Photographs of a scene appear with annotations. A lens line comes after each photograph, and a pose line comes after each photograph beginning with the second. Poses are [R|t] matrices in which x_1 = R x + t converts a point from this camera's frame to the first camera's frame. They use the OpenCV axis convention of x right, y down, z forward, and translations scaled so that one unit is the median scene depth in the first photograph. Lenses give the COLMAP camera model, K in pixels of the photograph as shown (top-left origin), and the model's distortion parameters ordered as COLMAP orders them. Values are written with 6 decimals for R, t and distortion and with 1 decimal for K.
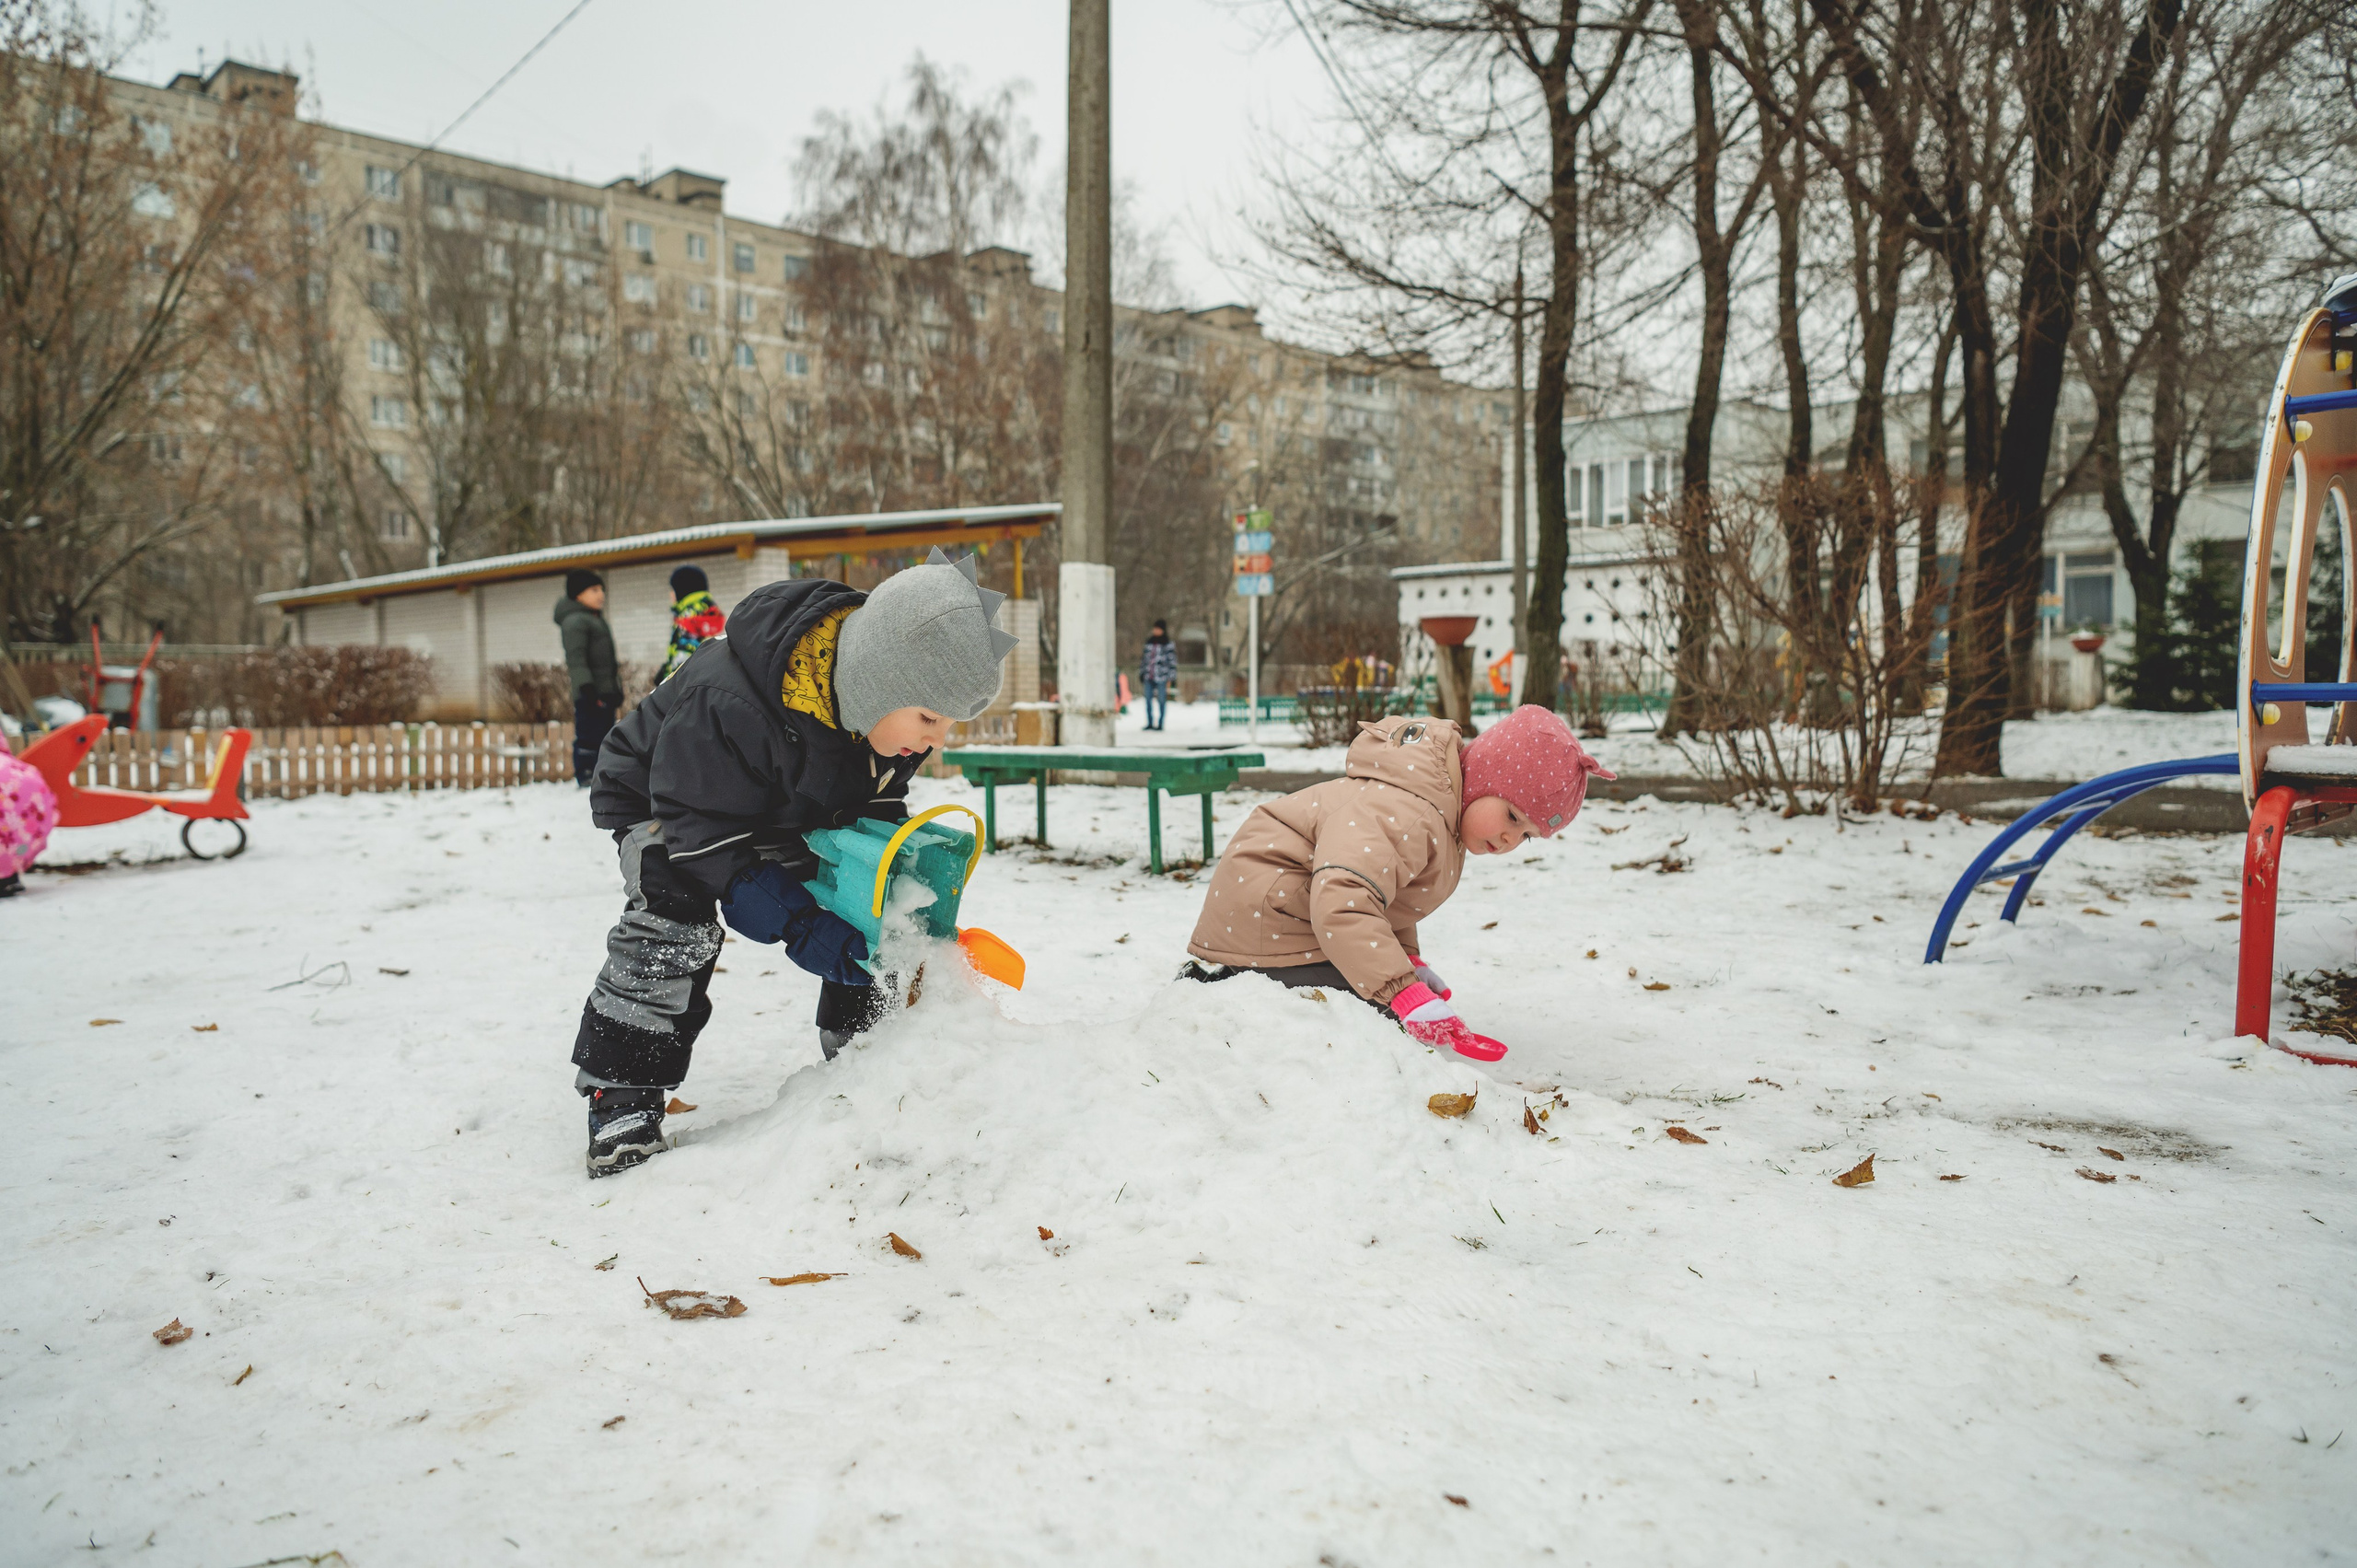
lens RADIAL K [[1642.1, 0, 1197.4], [0, 1642.1, 773.0], [0, 0, 1]] dist [-0.005107, 0.001687]
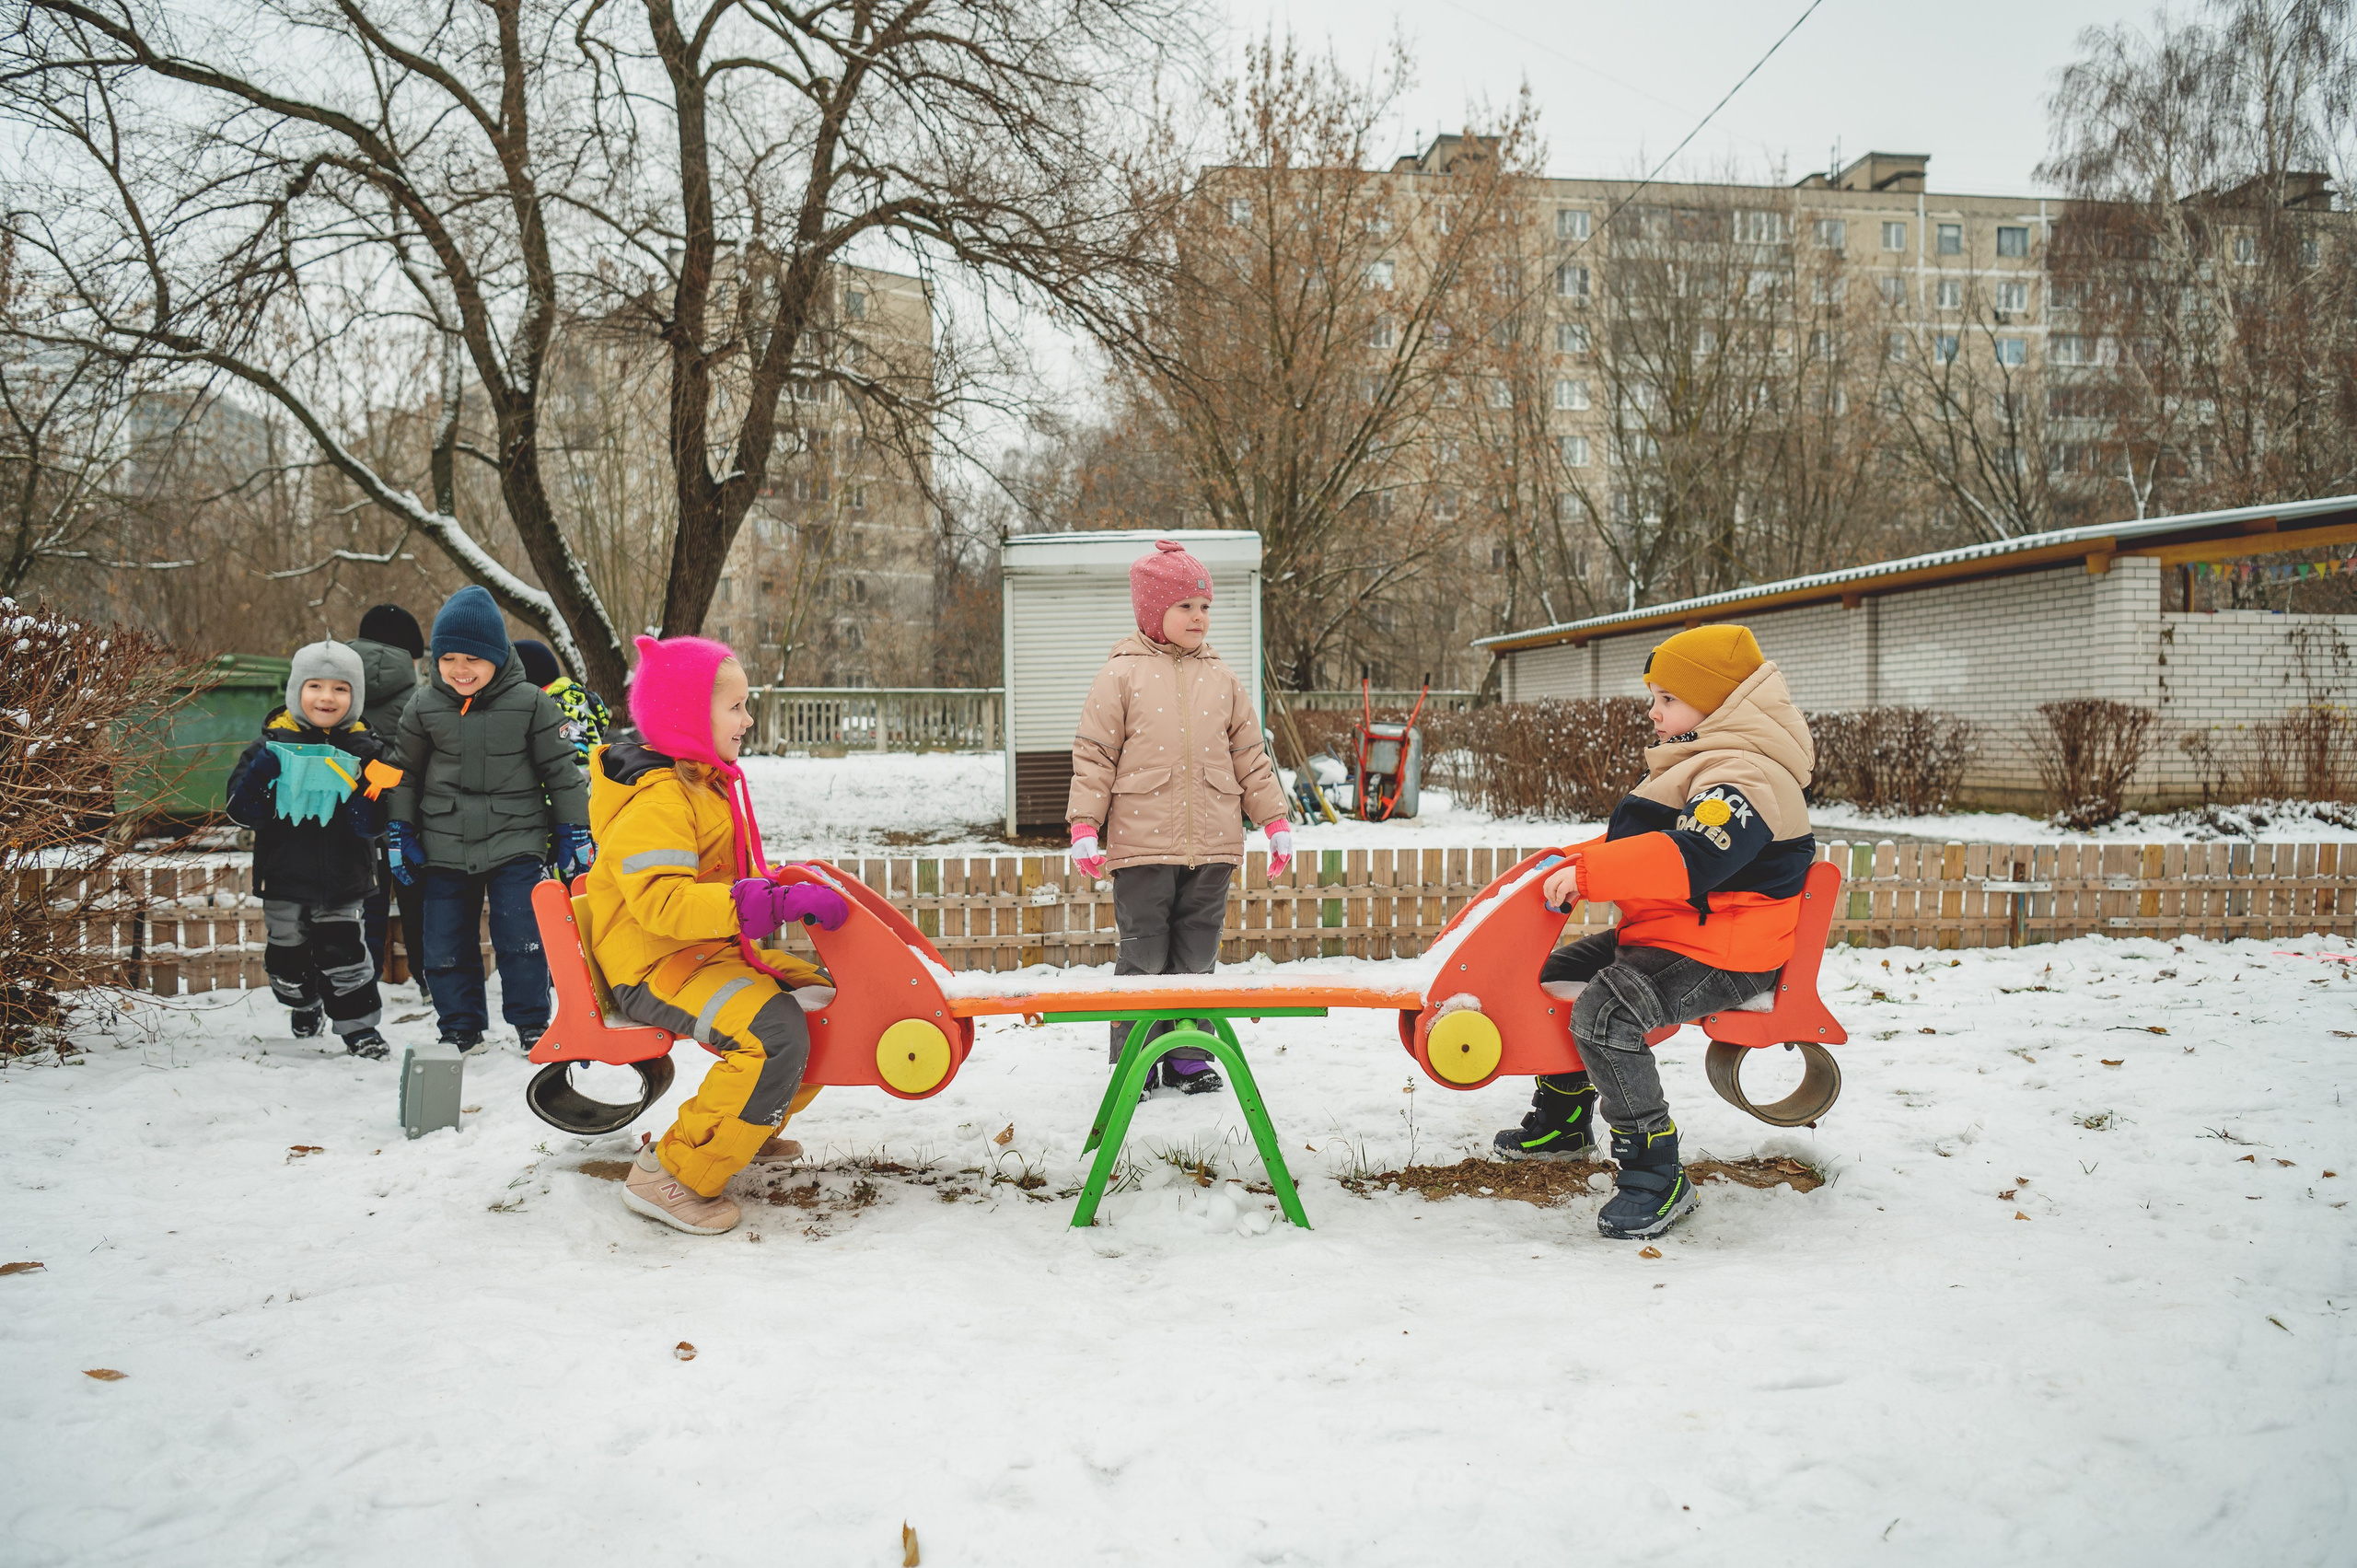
lens RADIAL K [[1731.0, 0, 1161.2], [0, 1731.0, 740.0], [0, 0, 1]] dist [-0.010280, -0.010182]
pose [[0.779365, 0.005906, -0.626542, -0.046609], [-0.032160, 0.999015, -0.030588, -0.006881], [0.625744, 0.043989, 0.778787, 0.052568]]
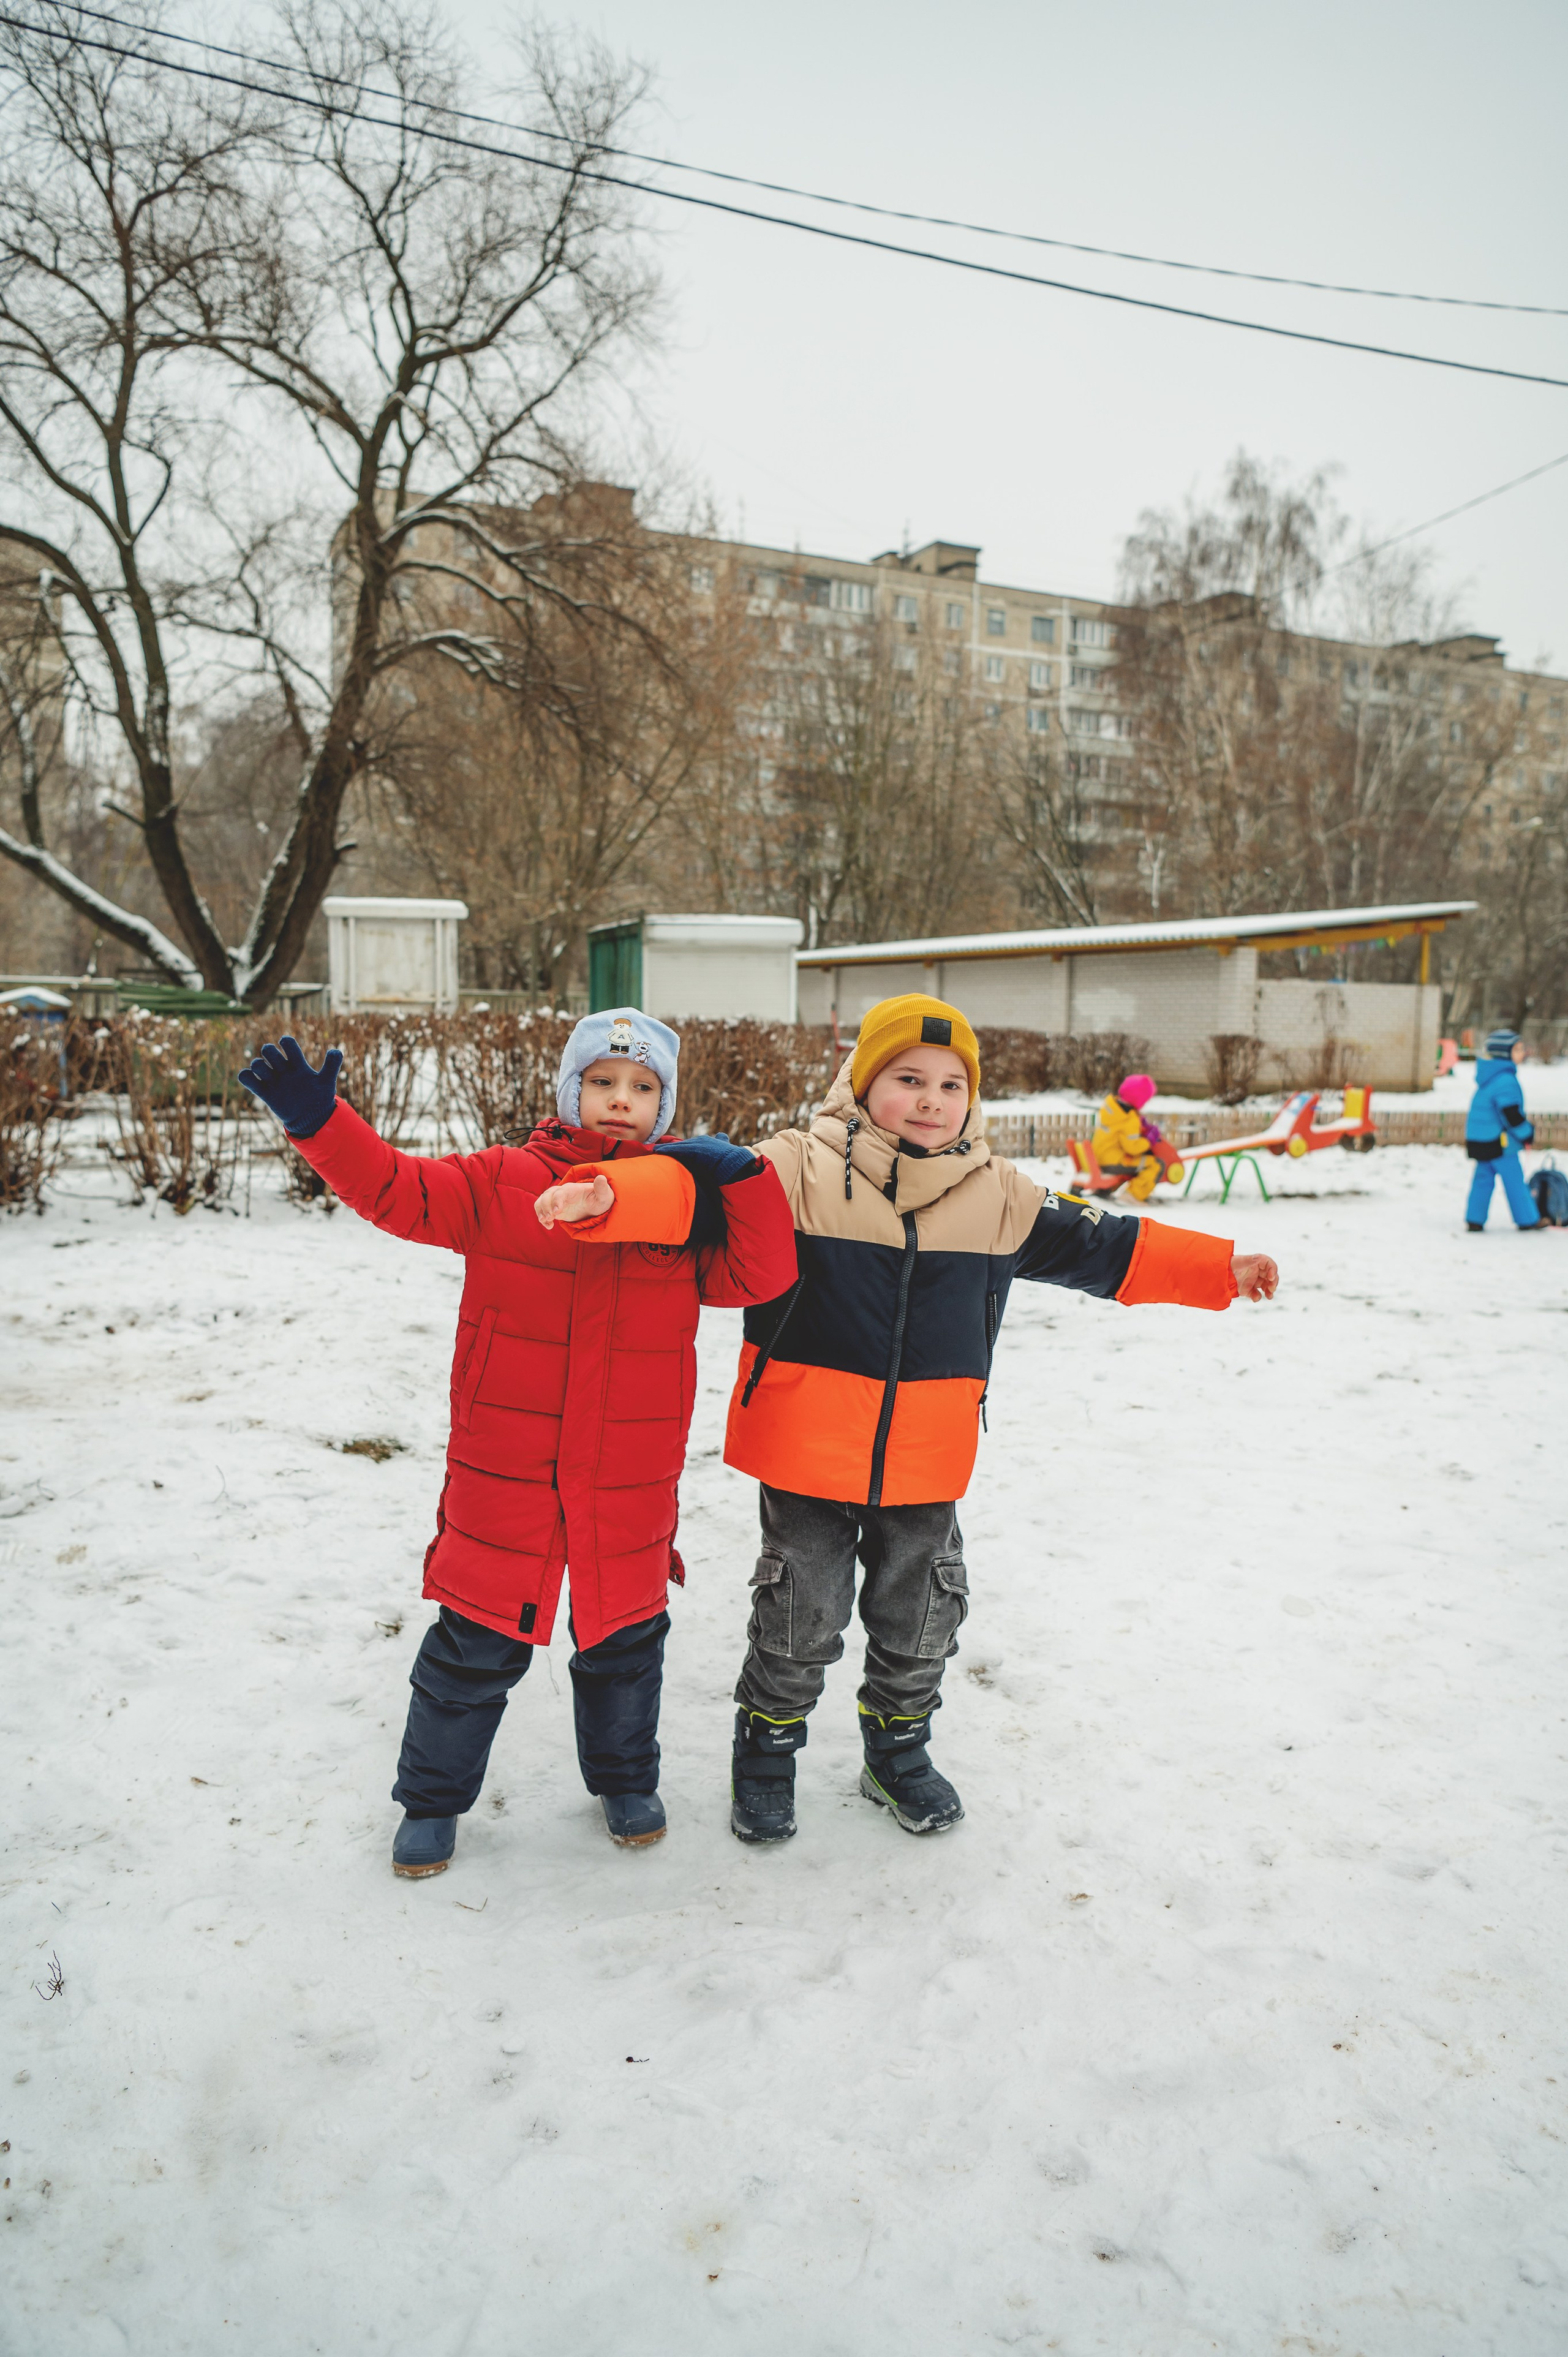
lens RADIAL K [[1642.0, 0, 788.3], [0, 1642.0, 1183.4], [0, 0, 1]] dist [-0.005107, 0.001687]
pose [[0.944300, 0.053989, -0.324627, -0.069645], [-0.038462, 0.997797, 0.054061, -0.004238], [0.326830, -0.038564, 0.944296, -0.123486]]
